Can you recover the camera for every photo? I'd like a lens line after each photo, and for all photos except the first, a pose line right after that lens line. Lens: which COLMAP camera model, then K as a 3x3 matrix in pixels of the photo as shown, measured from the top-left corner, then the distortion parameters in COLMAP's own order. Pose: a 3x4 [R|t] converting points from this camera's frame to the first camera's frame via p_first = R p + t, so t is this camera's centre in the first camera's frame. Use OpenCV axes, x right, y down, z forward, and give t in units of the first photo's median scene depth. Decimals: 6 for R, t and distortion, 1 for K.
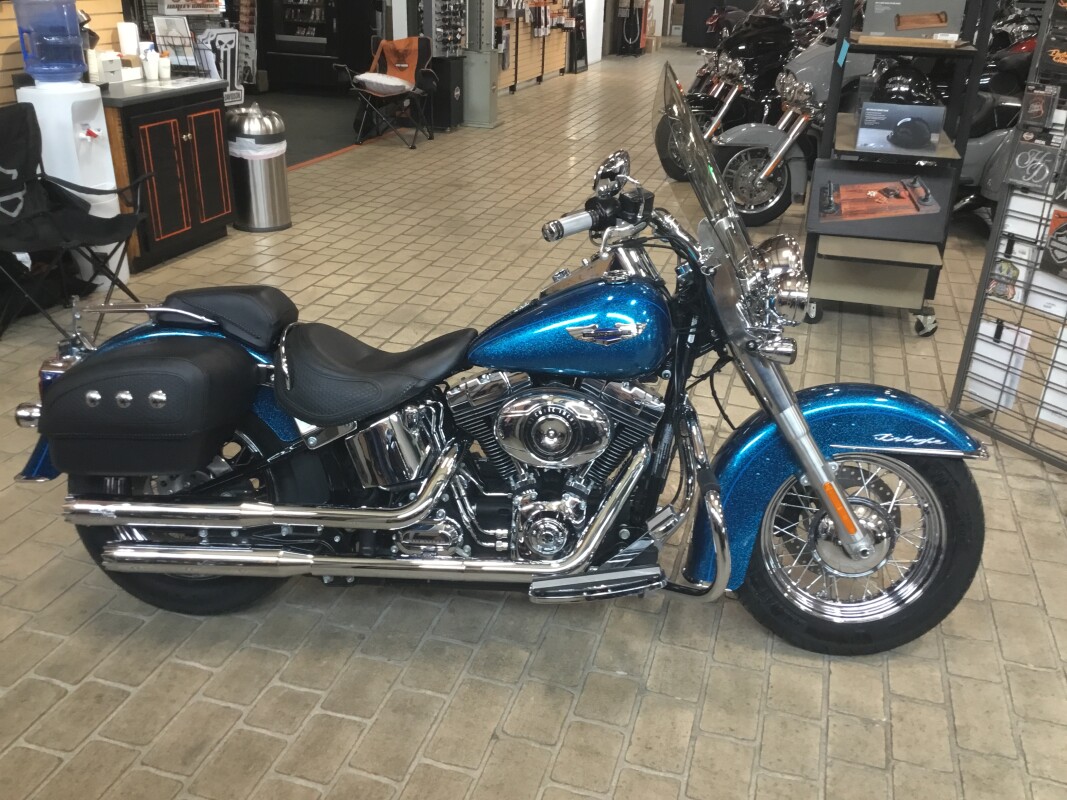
lens RADIAL K [[968.0, 0, 533.5], [0, 968.0, 400.0], [0, 0, 1]] dist [0.119631, -0.219690]
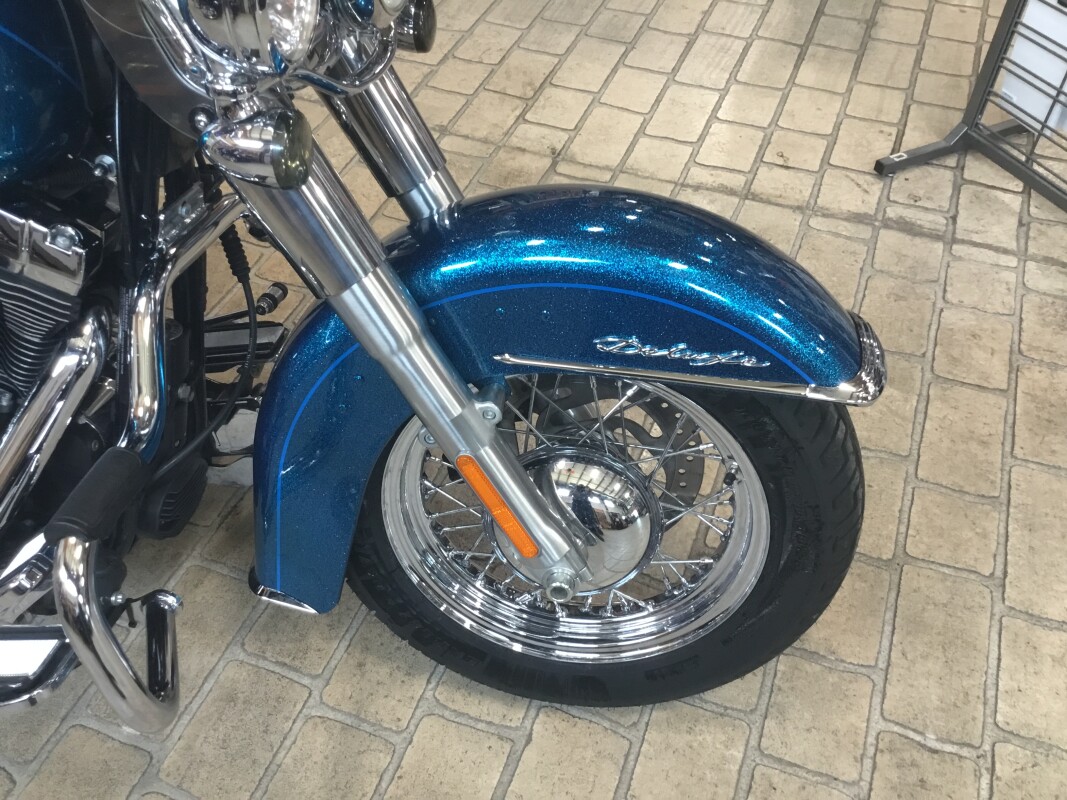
lens RADIAL K [[977.8, 0, 533.5], [0, 977.8, 400.0], [0, 0, 1]] dist [0.102150, -0.193796]
pose [[0.996876, 0.038831, -0.068781, 0.199204], [-0.009845, 0.925104, 0.379587, -0.054071], [0.078369, -0.377724, 0.922596, 0.347603]]
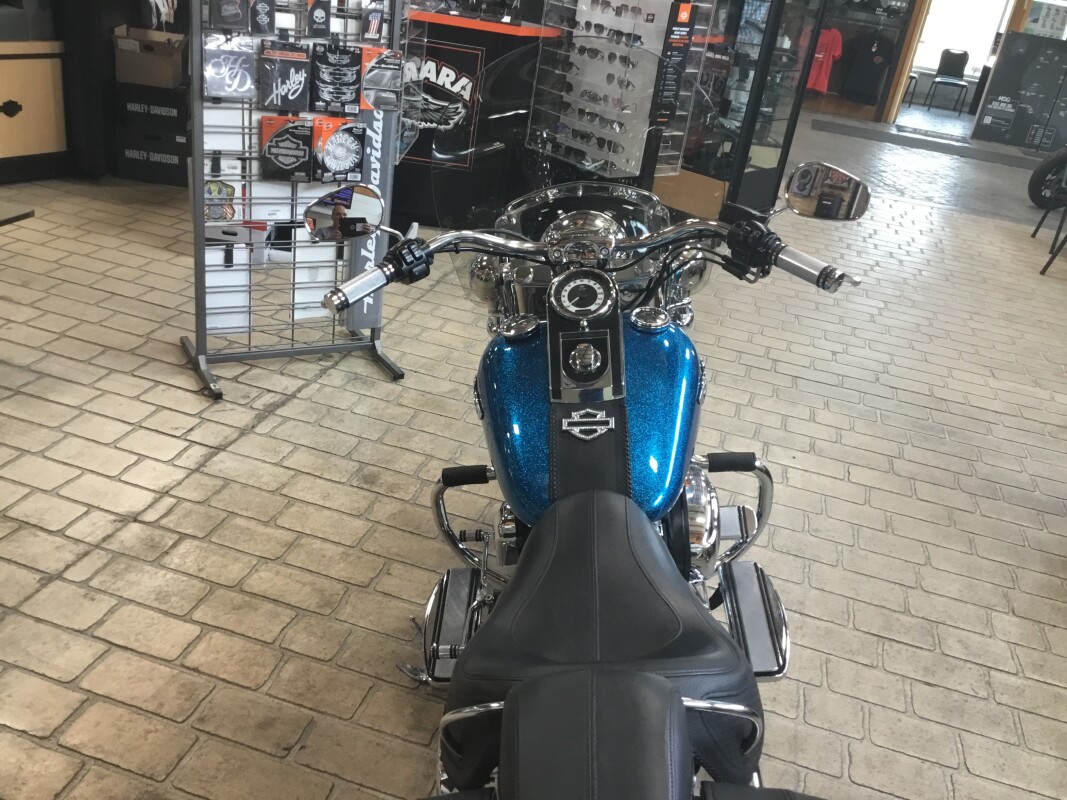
lens RADIAL K [[968.0, 0, 533.5], [0, 968.0, 400.0], [0, 0, 1]] dist [0.119631, -0.219690]
pose [[-0.006751, -0.462470, 0.886609, -0.361317], [0.276123, 0.851296, 0.446152, -0.249669], [-0.961098, 0.247826, 0.121951, 0.557286]]
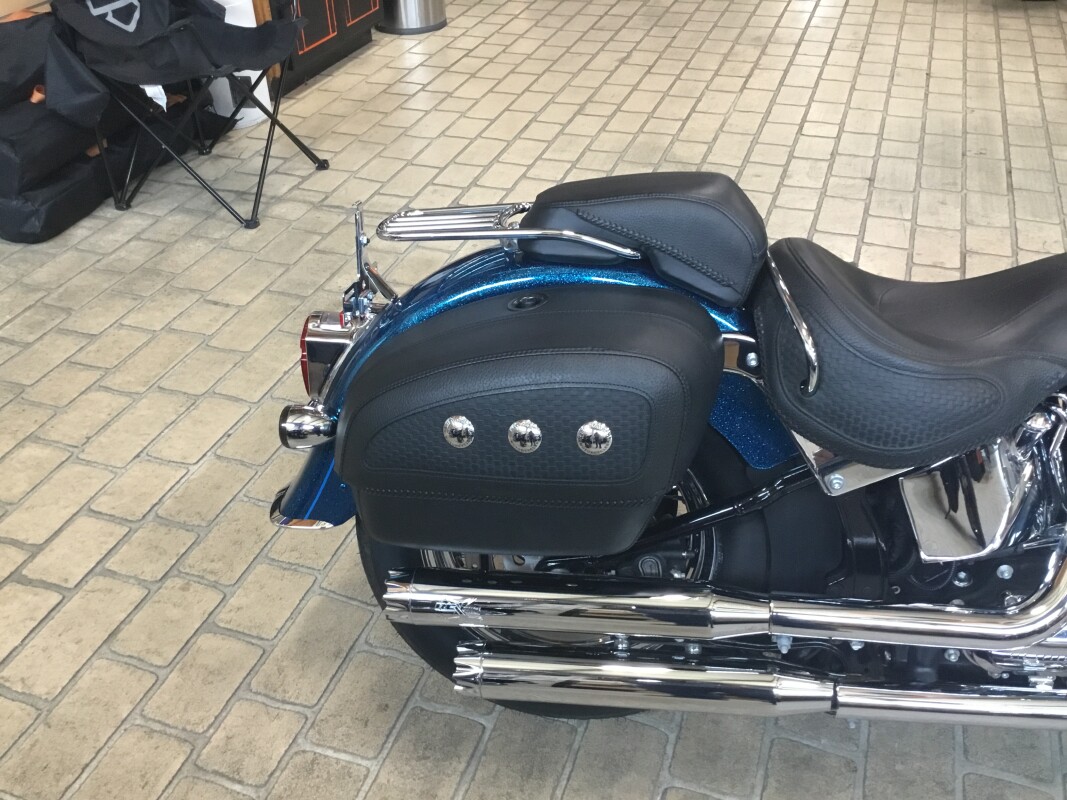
lens RADIAL K [[977.8, 0, 533.5], [0, 977.8, 400.0], [0, 0, 1]] dist [0.102150, -0.193796]
pose [[0.997716, -0.012774, -0.066329, -0.199158], [0.025877, 0.979324, 0.200638, -0.062897], [0.062394, -0.201897, 0.977417, 0.269368]]
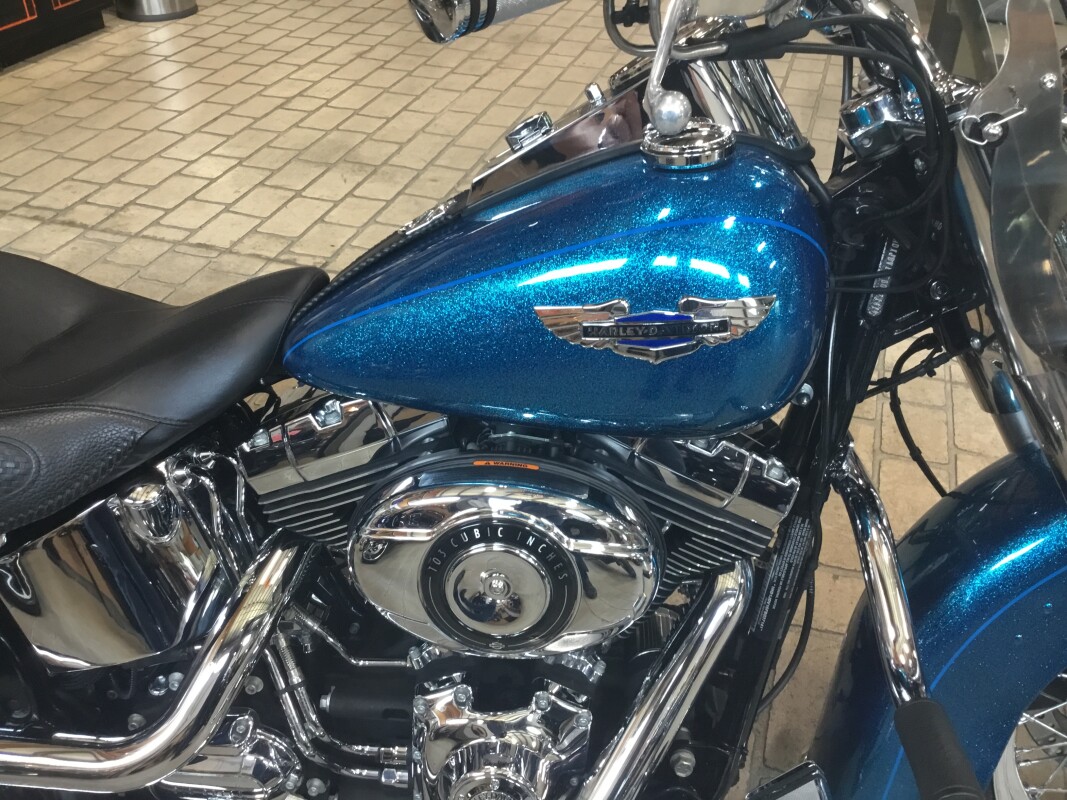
lens RADIAL K [[977.8, 0, 533.5], [0, 977.8, 400.0], [0, 0, 1]] dist [0.102150, -0.193796]
pose [[0.999818, -0.002647, -0.018884, 0.021283], [0.006300, 0.980567, 0.196082, -0.058319], [0.017998, -0.196165, 0.980406, 0.350520]]
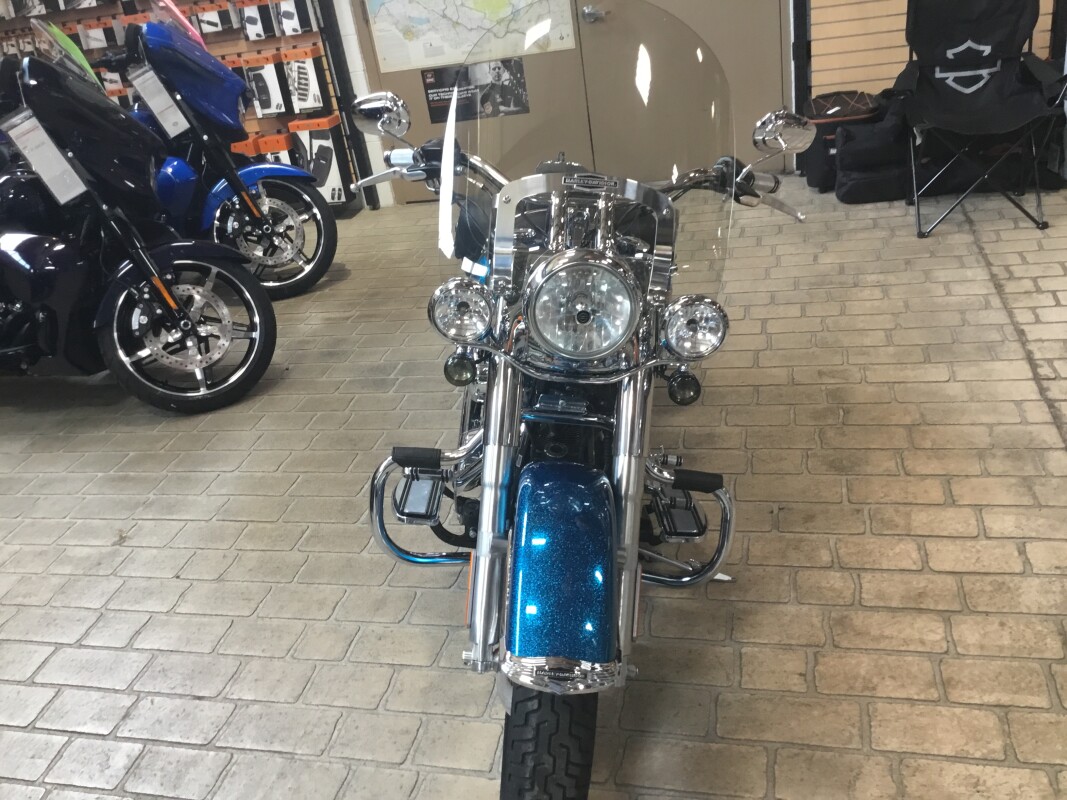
lens RADIAL K [[977.8, 0, 533.5], [0, 977.8, 400.0], [0, 0, 1]] dist [0.102150, -0.193796]
pose [[0.044628, 0.418042, -0.907331, 0.547239], [-0.269203, 0.879671, 0.392057, -0.196183], [0.962049, 0.226759, 0.151796, 0.501361]]
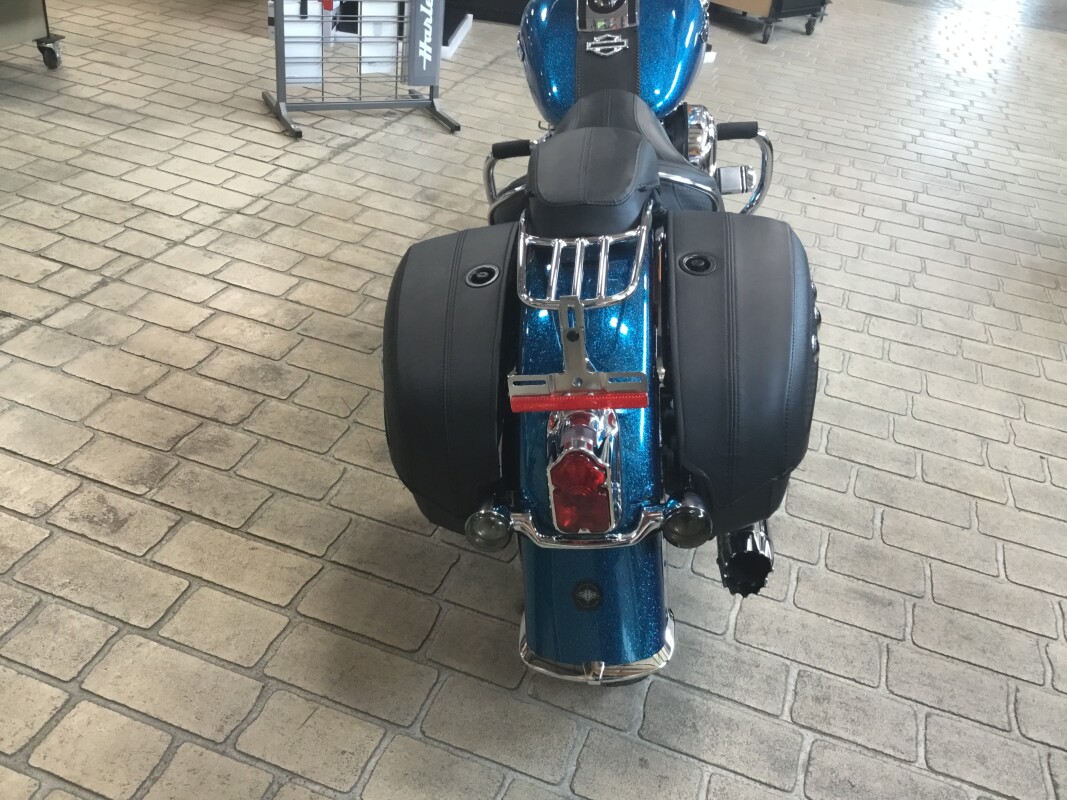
lens RADIAL K [[977.8, 0, 533.5], [0, 977.8, 400.0], [0, 0, 1]] dist [0.102150, -0.193796]
pose [[0.046958, -0.564219, 0.824289, -0.532714], [0.299697, 0.795140, 0.527194, -0.189770], [-0.952878, 0.222281, 0.206433, 0.558903]]
